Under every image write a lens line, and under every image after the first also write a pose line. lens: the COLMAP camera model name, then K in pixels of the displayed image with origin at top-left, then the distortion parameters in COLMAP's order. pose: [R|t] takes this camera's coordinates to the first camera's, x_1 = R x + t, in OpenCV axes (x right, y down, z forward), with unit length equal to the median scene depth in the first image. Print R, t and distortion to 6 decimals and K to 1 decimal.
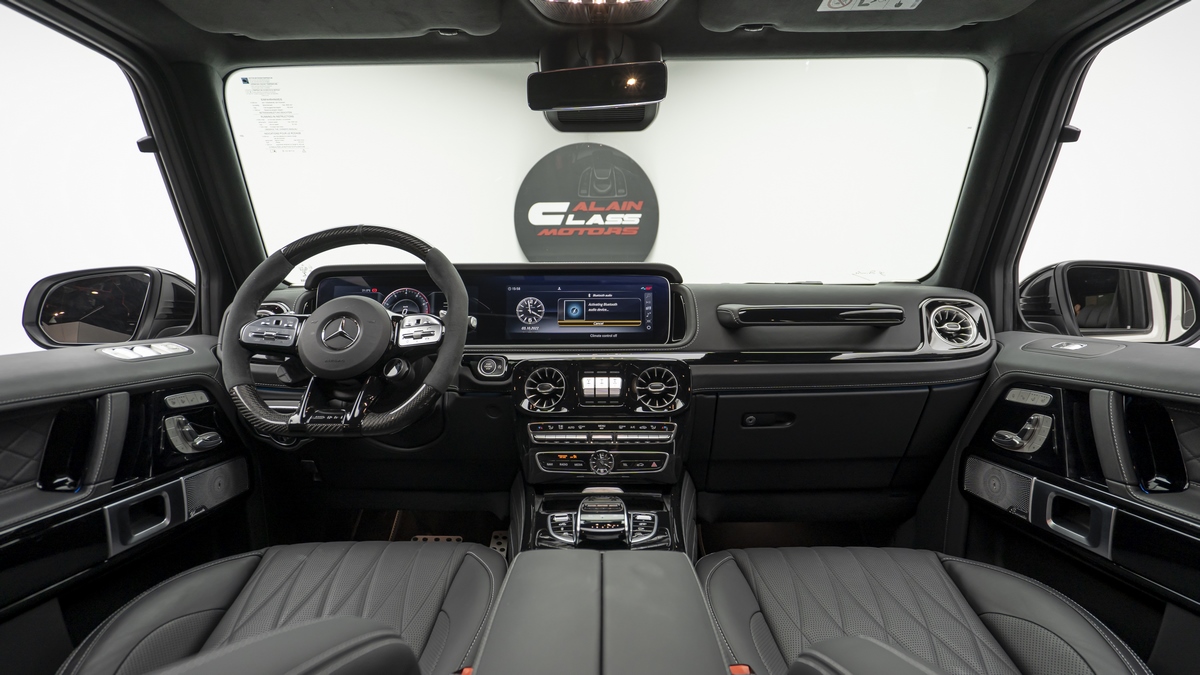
lens RADIAL K [[551.6, 0, 595.0], [0, 551.6, 337.6], [0, 0, 1]] dist [0.000743, 0.001423]
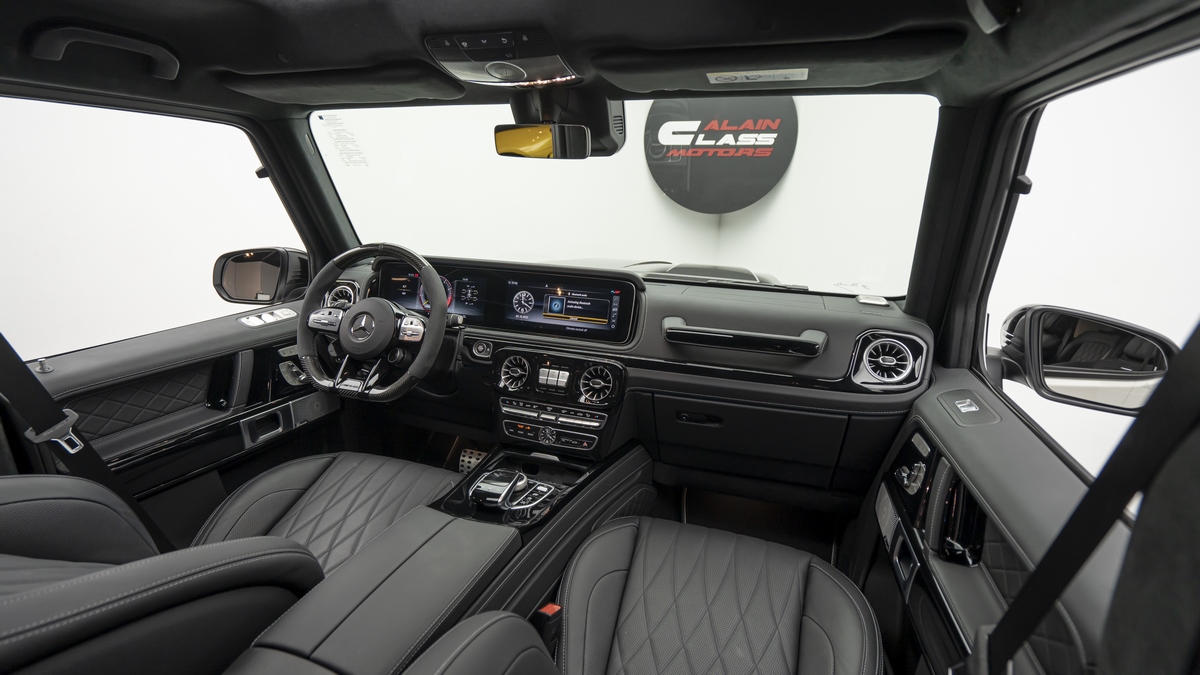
lens RADIAL K [[551.6, 0, 589.2], [0, 551.6, 339.0], [0, 0, 1]] dist [0.000743, 0.001423]
pose [[0.947426, 0.111247, -0.300015, 0.453673], [-0.050959, 0.978108, 0.201764, -0.253893], [0.315892, -0.175868, 0.932353, -0.134370]]
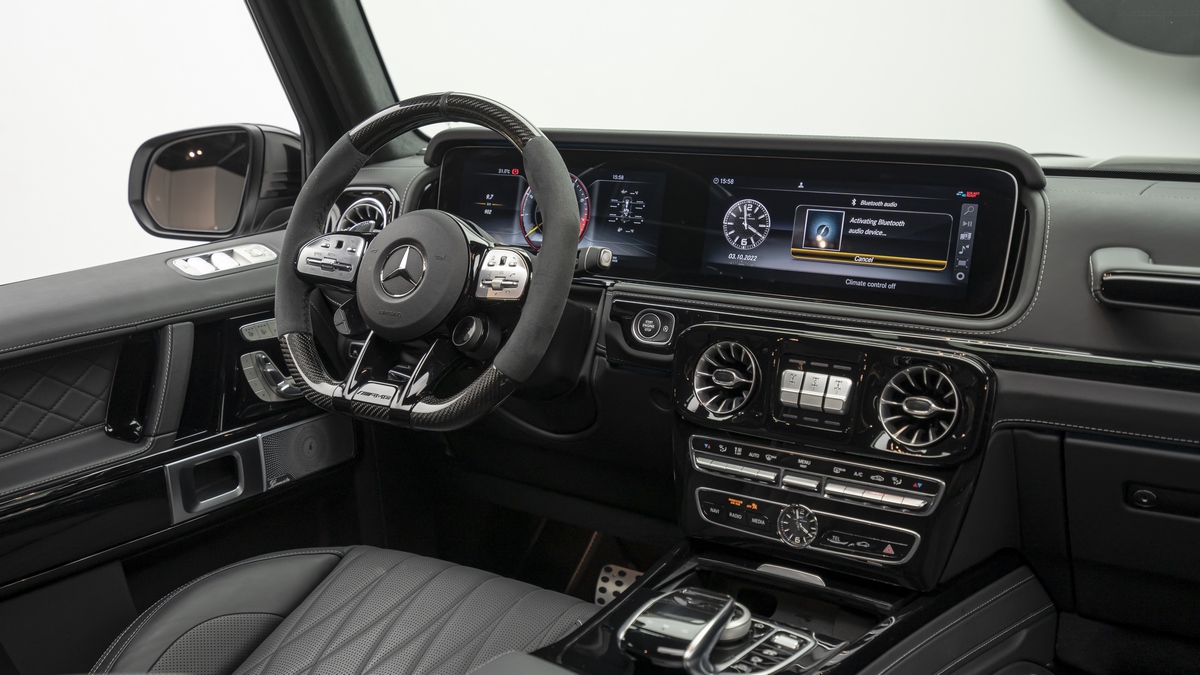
lens RADIAL K [[1205.0, 0, 584.5], [0, 1205.0, 336.6], [0, 0, 1]] dist [0.009484, 0.000000]
pose [[0.845317, 0.117445, -0.521196, 0.427740], [-0.022692, 0.982551, 0.184602, -0.175539], [0.533783, -0.144220, 0.833233, -0.099750]]
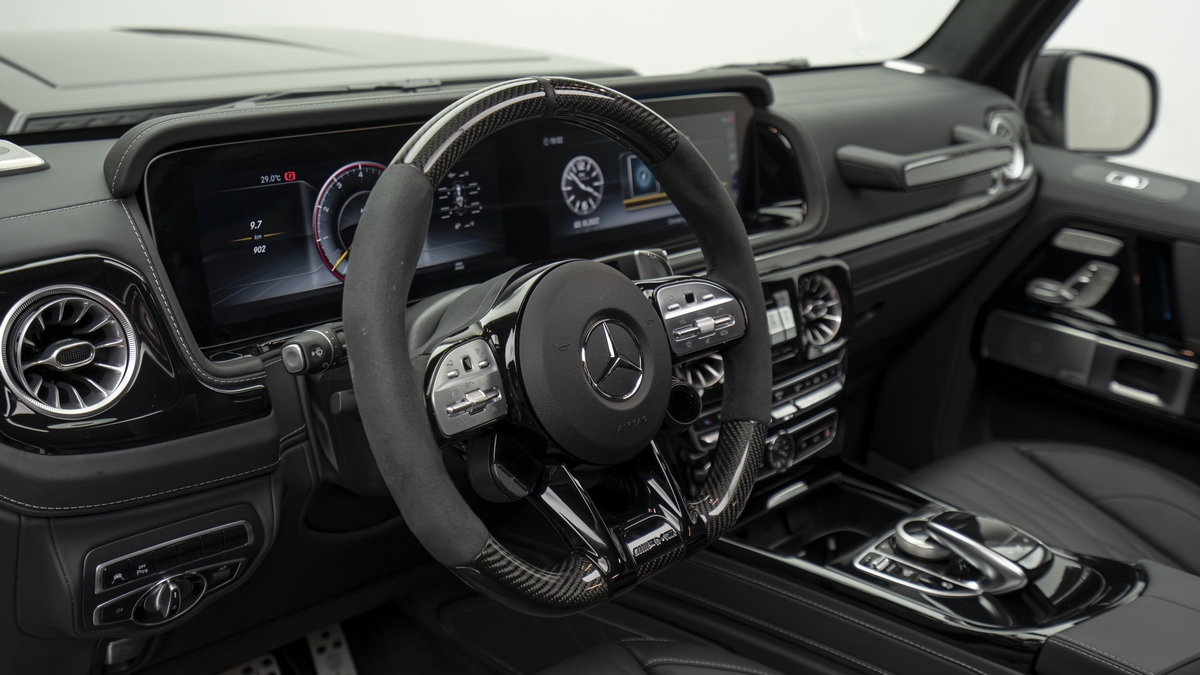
lens RADIAL K [[1205.0, 0, 601.6], [0, 1205.0, 341.7], [0, 0, 1]] dist [0.009484, 0.000000]
pose [[0.673695, -0.206618, 0.709538, -0.991168], [-0.038154, 0.949115, 0.312609, -0.280111], [-0.738024, -0.237675, 0.631531, 0.331551]]
